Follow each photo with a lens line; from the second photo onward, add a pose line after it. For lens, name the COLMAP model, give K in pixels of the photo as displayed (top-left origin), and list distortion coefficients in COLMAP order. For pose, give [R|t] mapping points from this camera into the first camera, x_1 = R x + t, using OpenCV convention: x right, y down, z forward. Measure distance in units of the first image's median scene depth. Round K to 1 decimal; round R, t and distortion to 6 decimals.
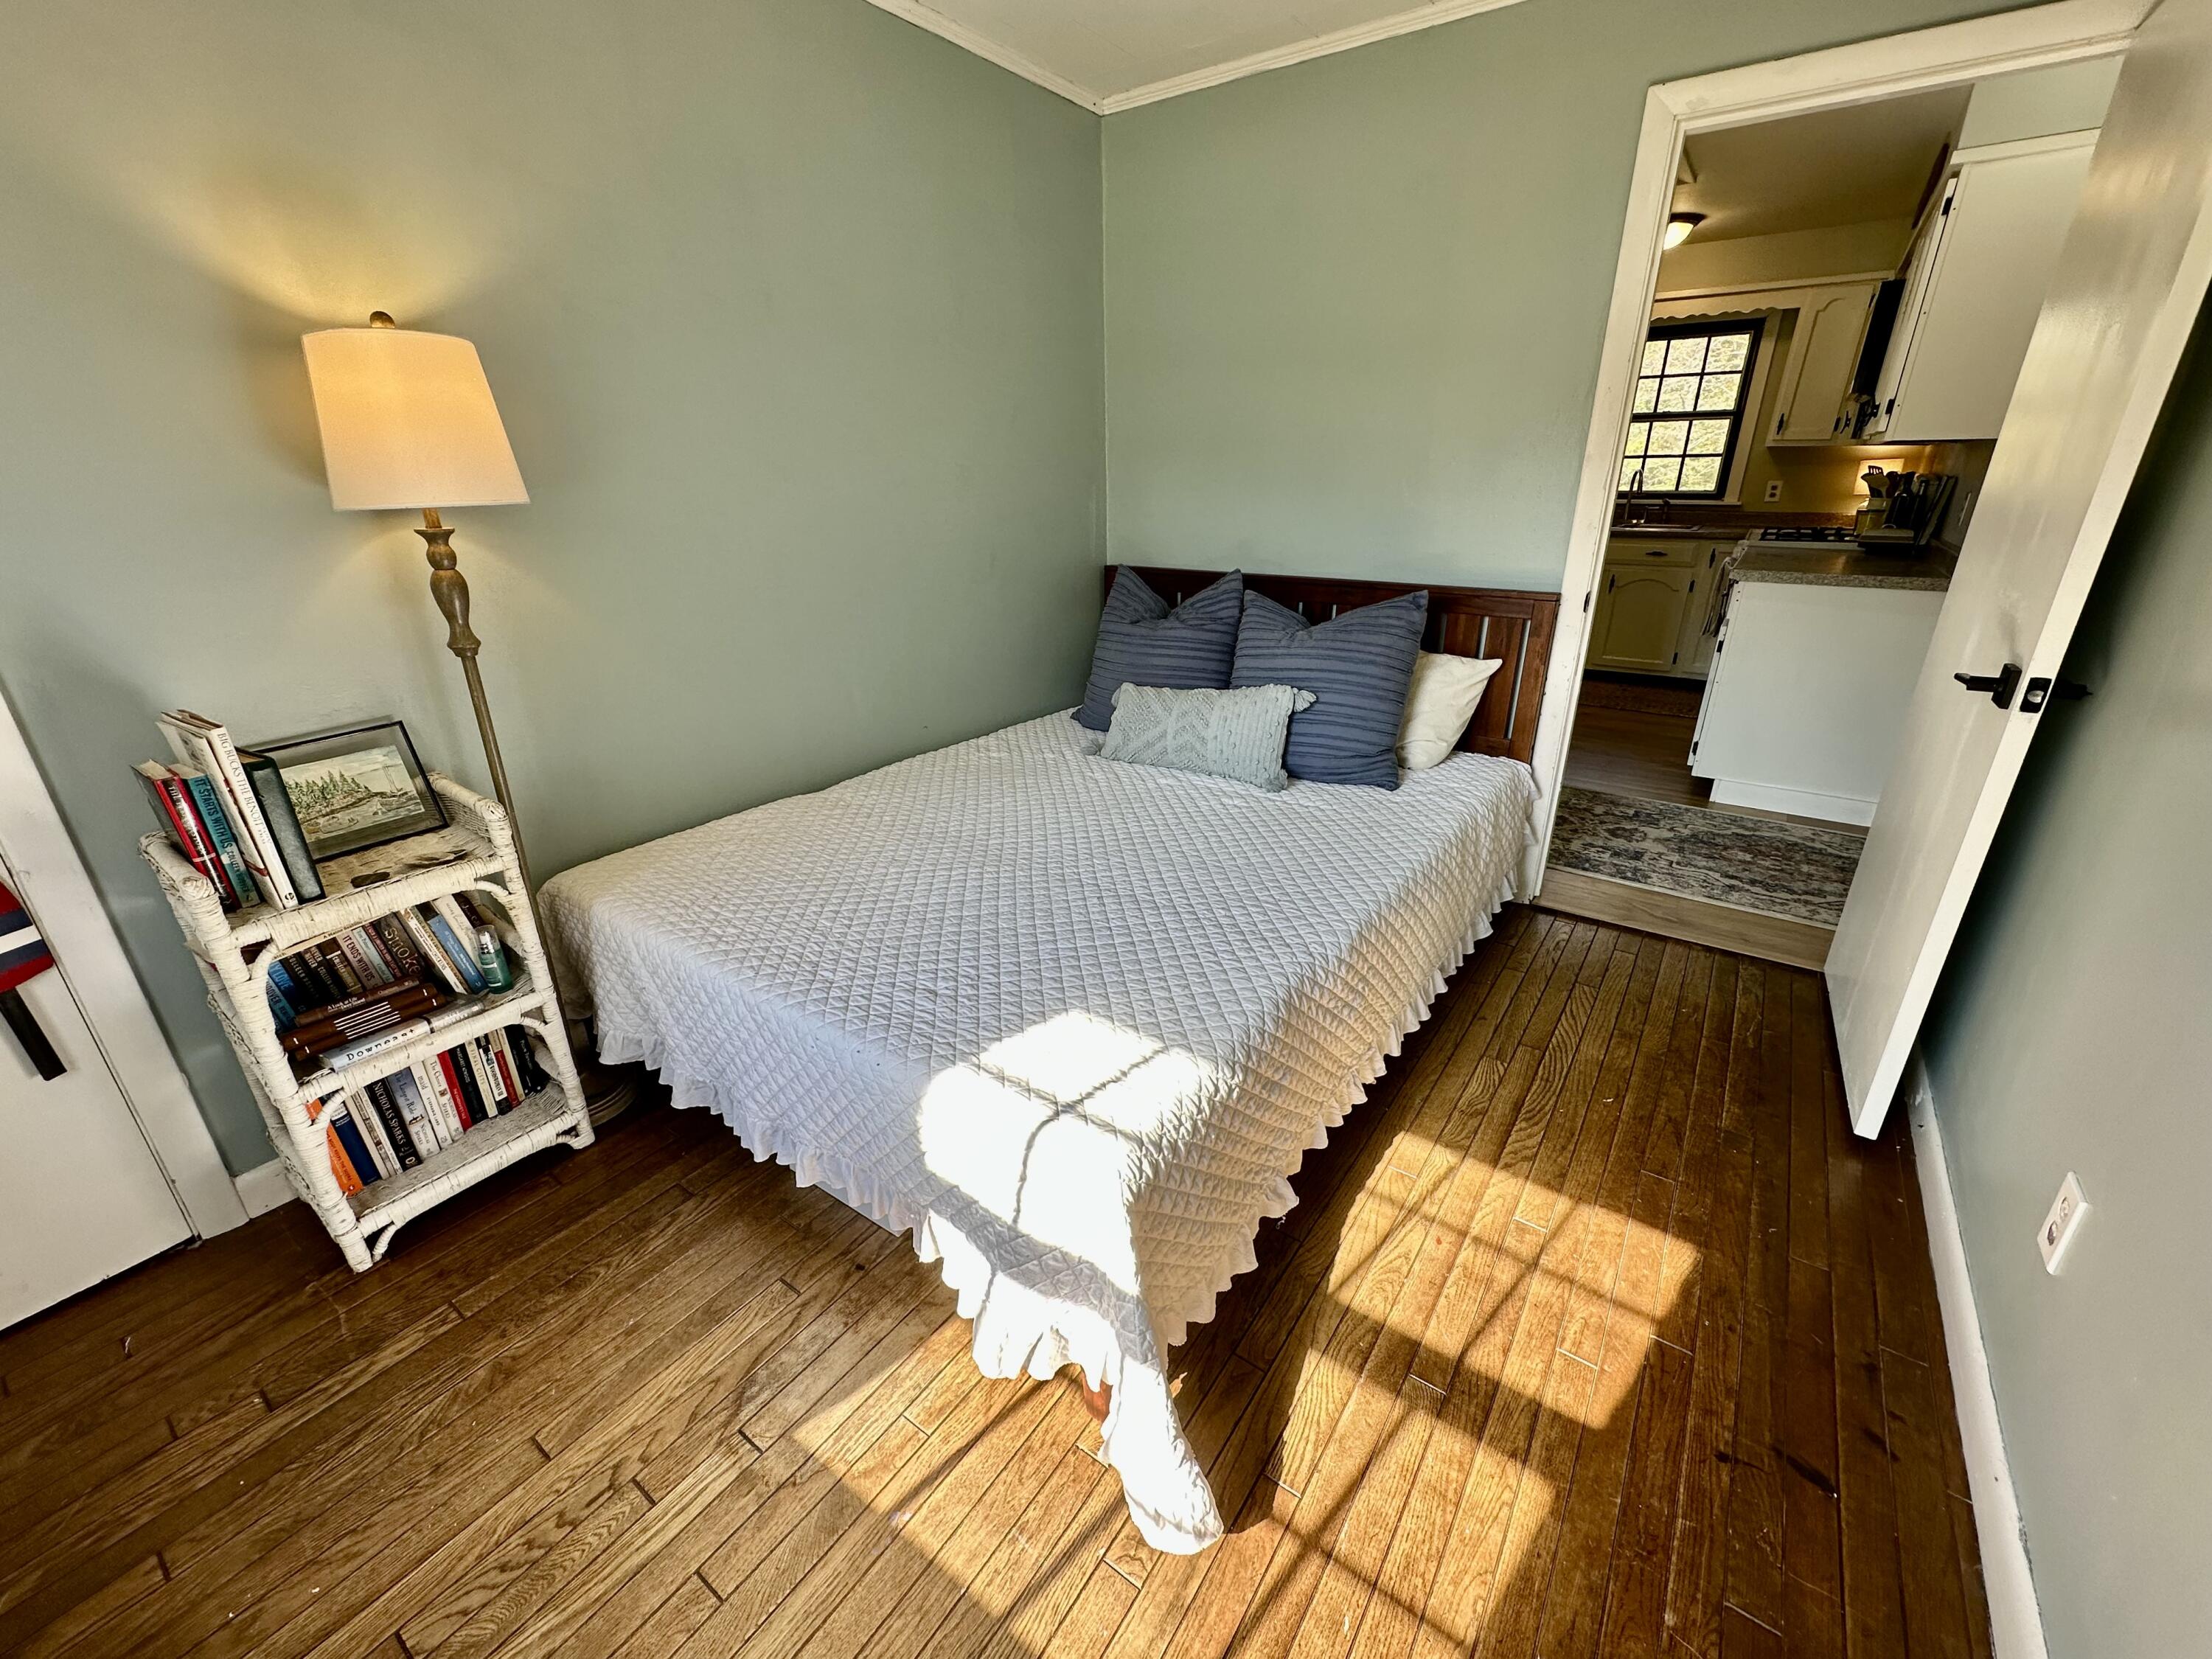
lens RADIAL K [[882.4, 0, 1124.8], [0, 882.4, 831.1], [0, 0, 1]] dist [-0.002854, 0.000619]
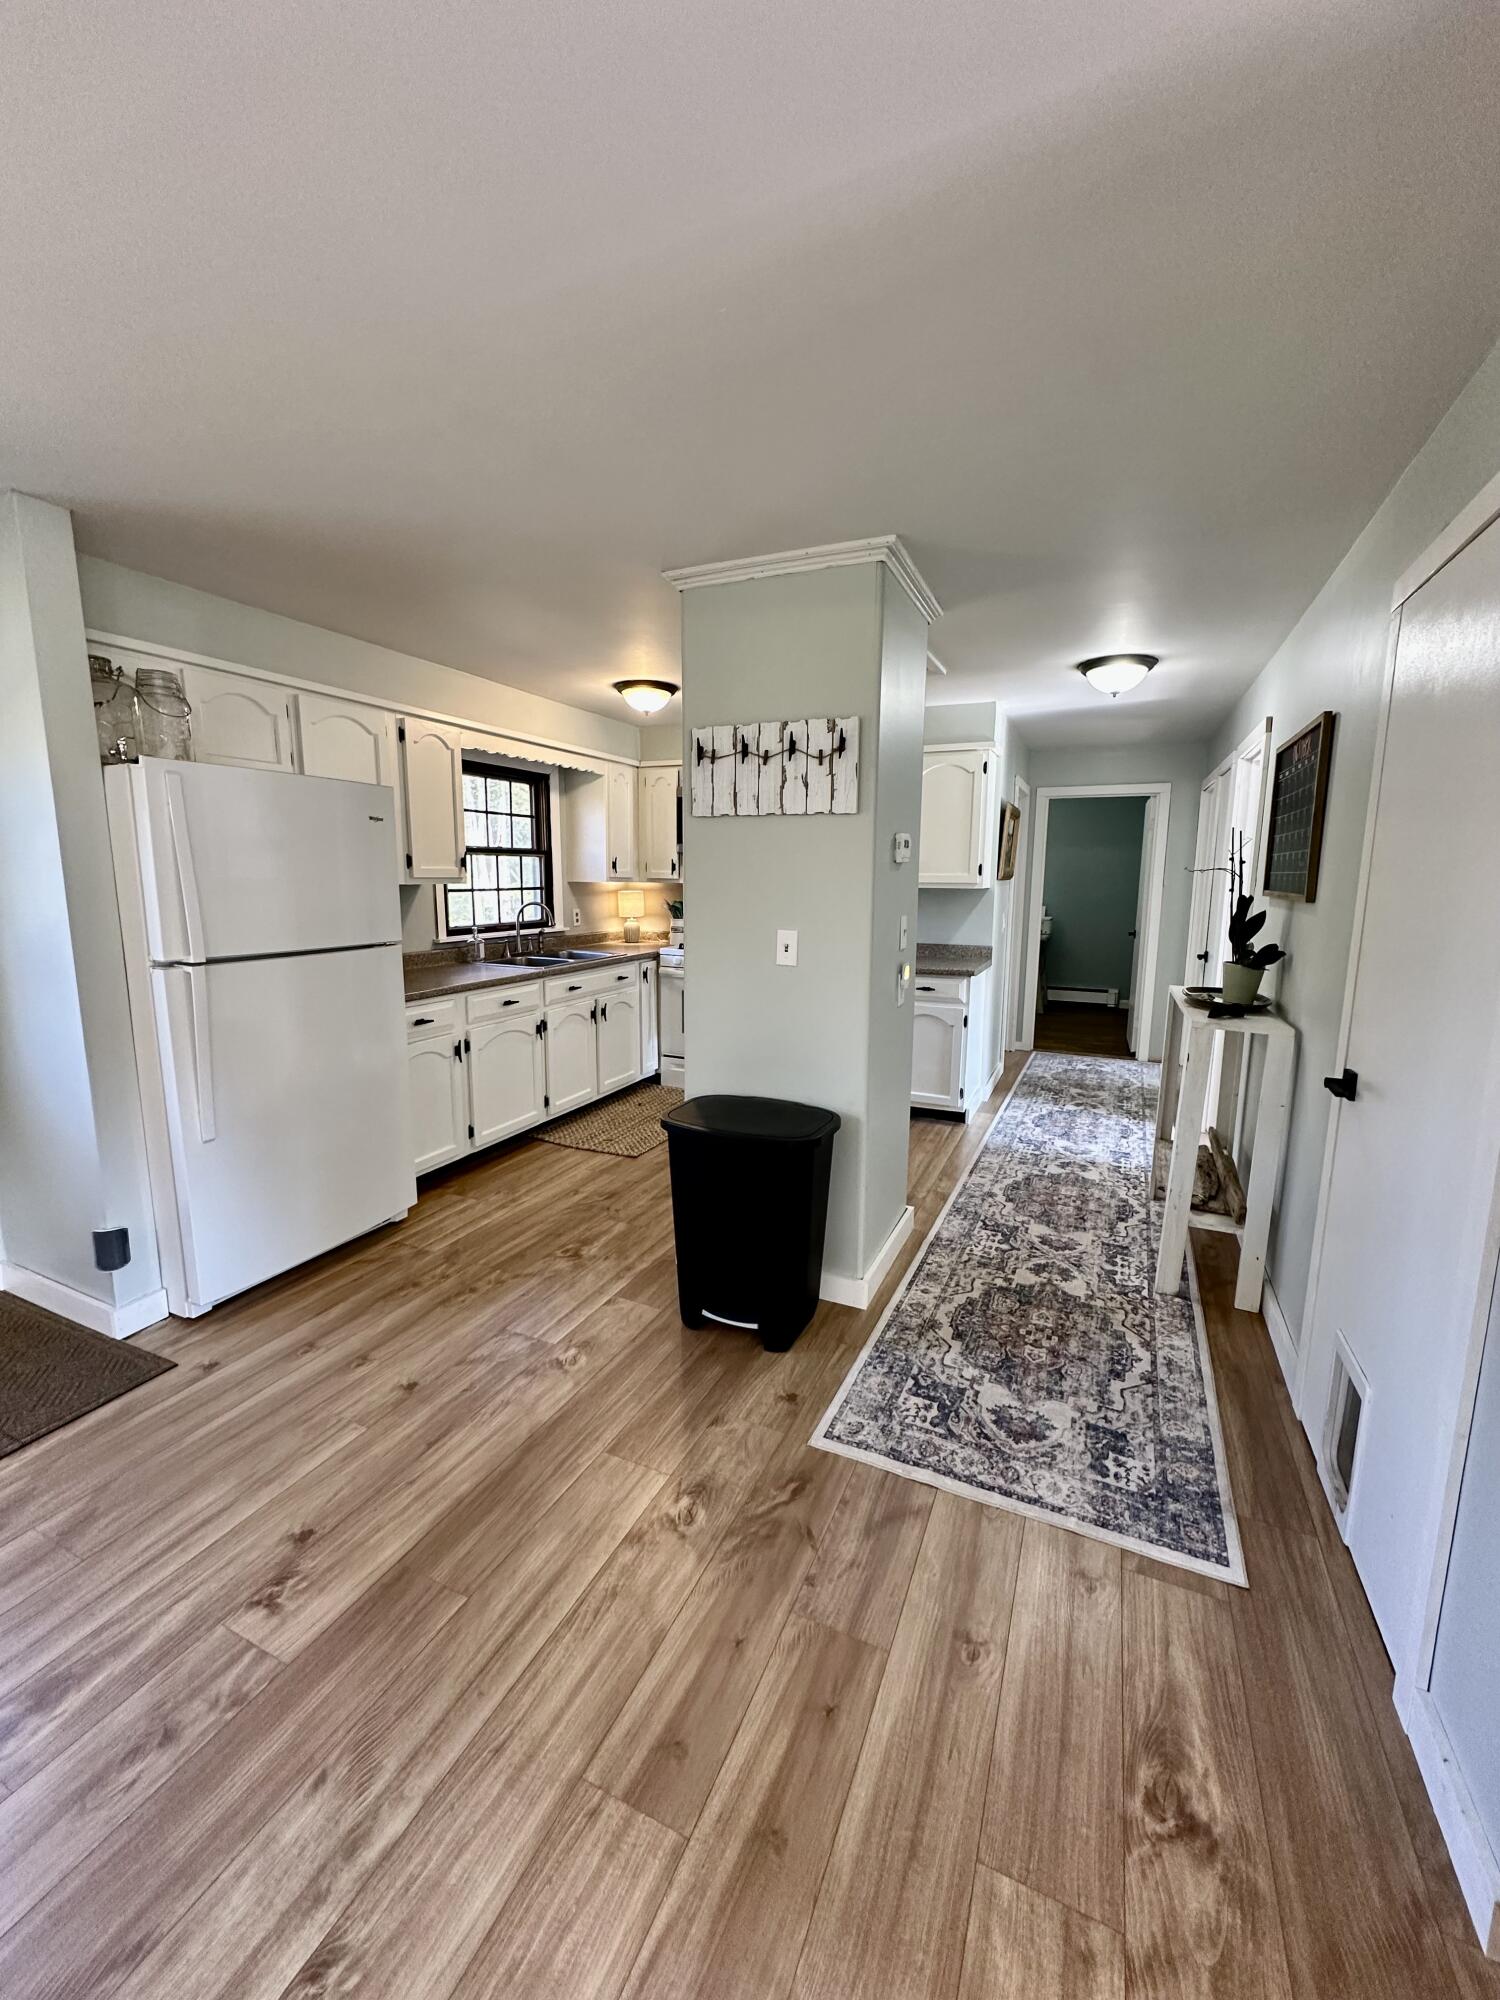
lens RADIAL K [[797.9, 0, 749.6], [0, 797.9, 998.2], [0, 0, 1]] dist [-0.002854, 0.000619]
pose [[-0.187358, -0.142140, 0.971953, -0.340453], [0.365752, 0.908231, 0.203325, -0.422114], [-0.911659, 0.393589, -0.118177, 0.965636]]
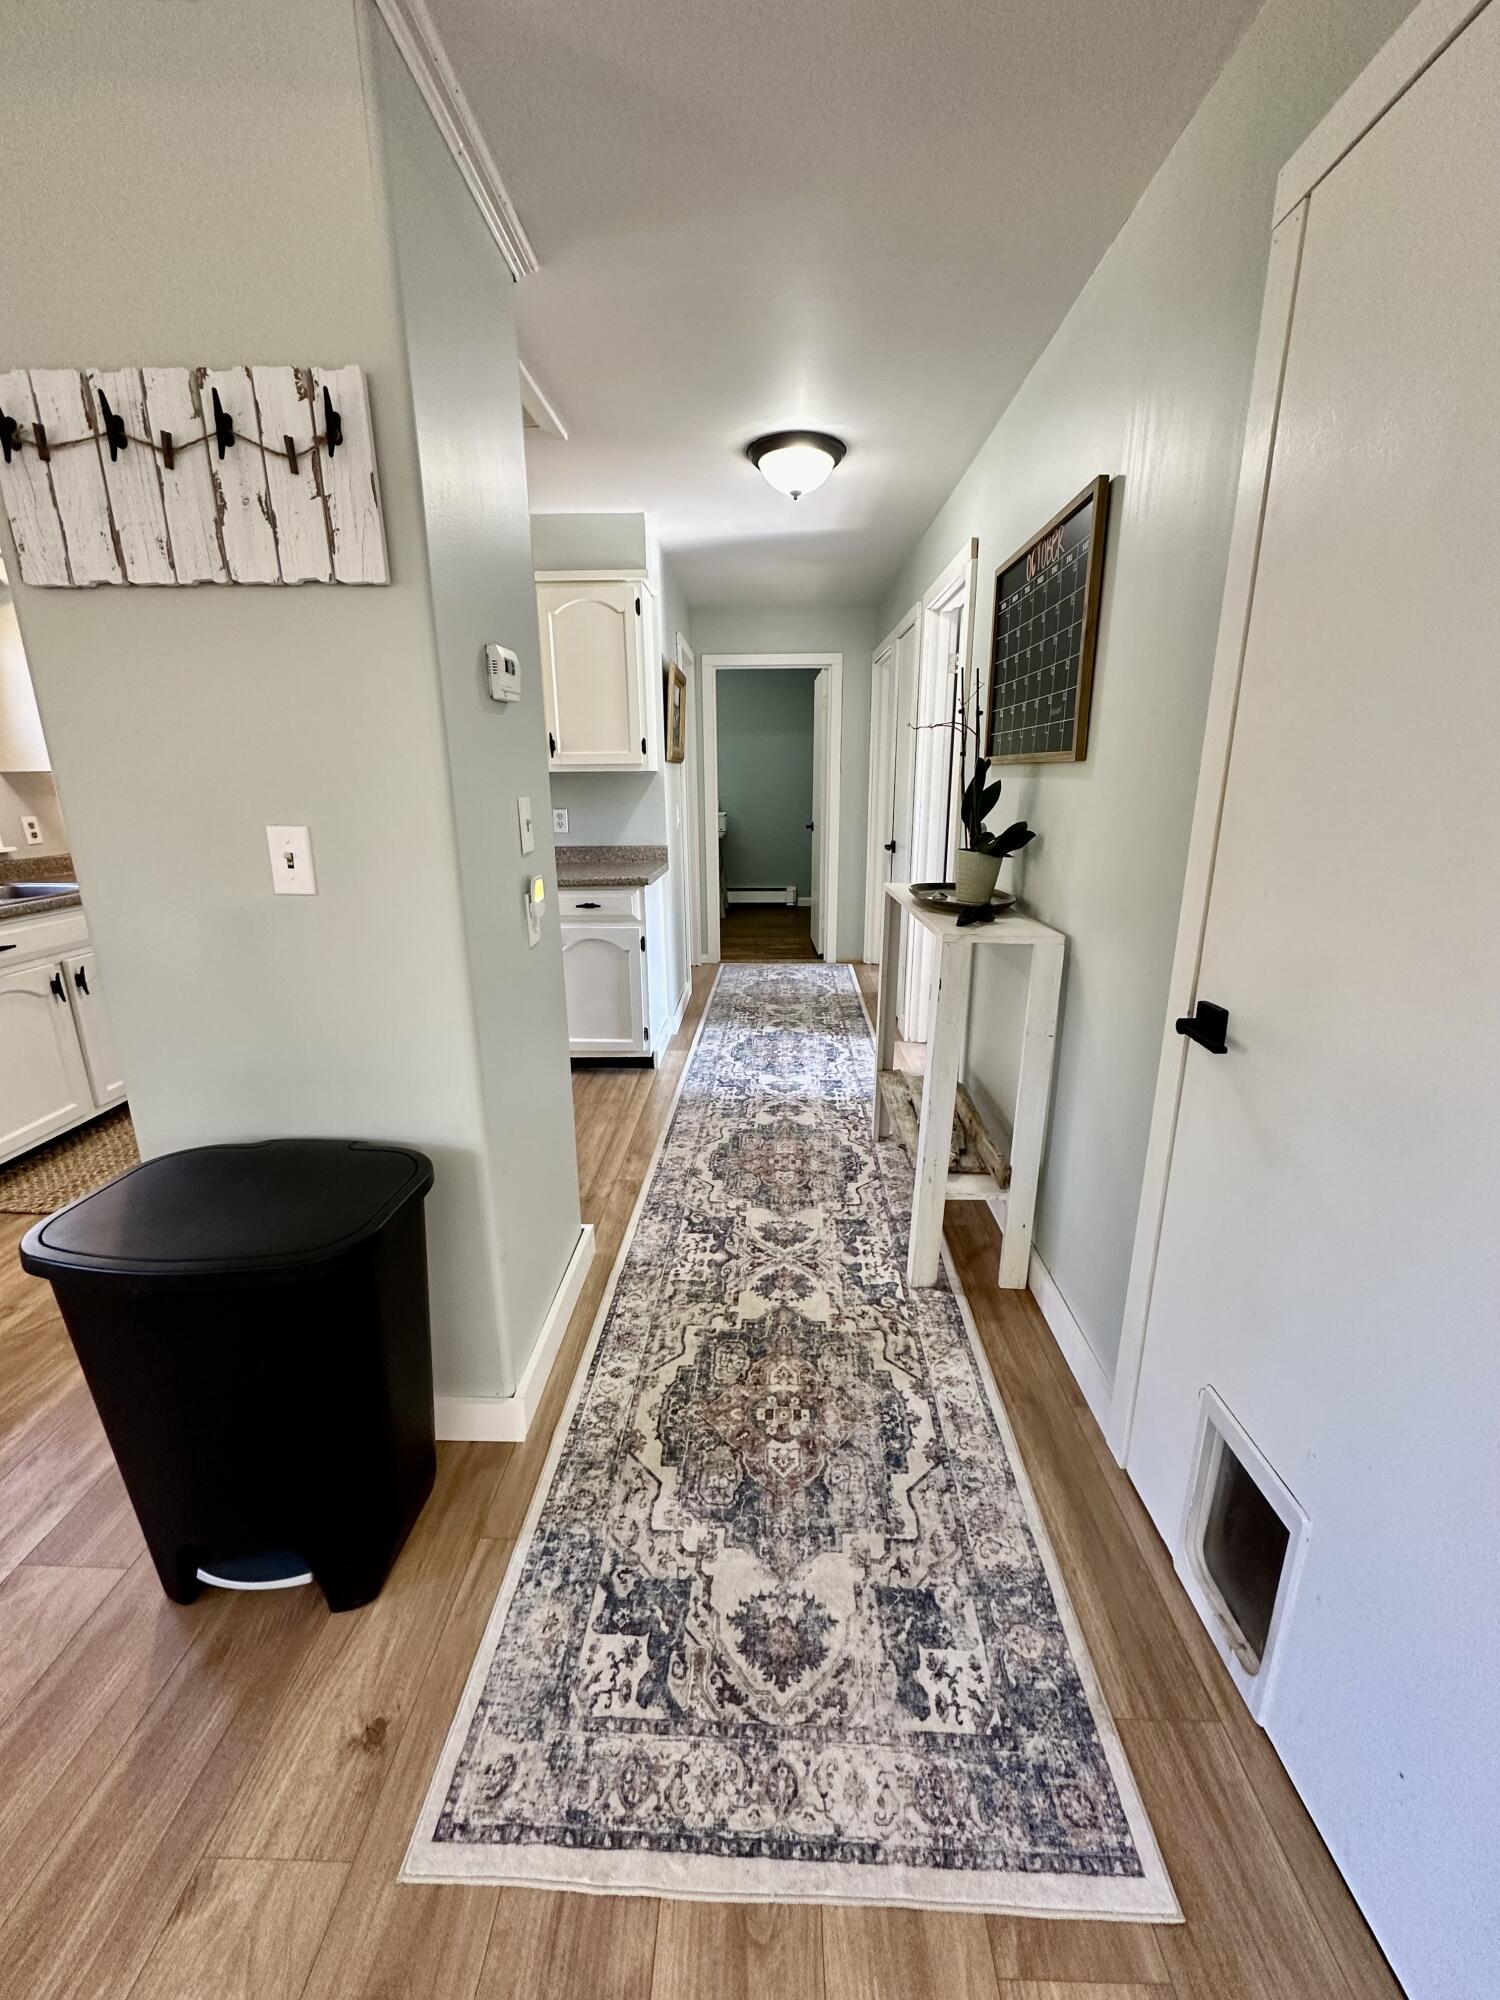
lens RADIAL K [[797.9, 0, 750.2], [0, 797.9, 998.3], [0, 0, 1]] dist [-0.002854, 0.000619]
pose [[-0.555319, -0.207651, 0.805296, -0.155444], [0.325251, 0.836969, 0.440106, -0.368406], [-0.765397, 0.506323, -0.397246, 0.883532]]
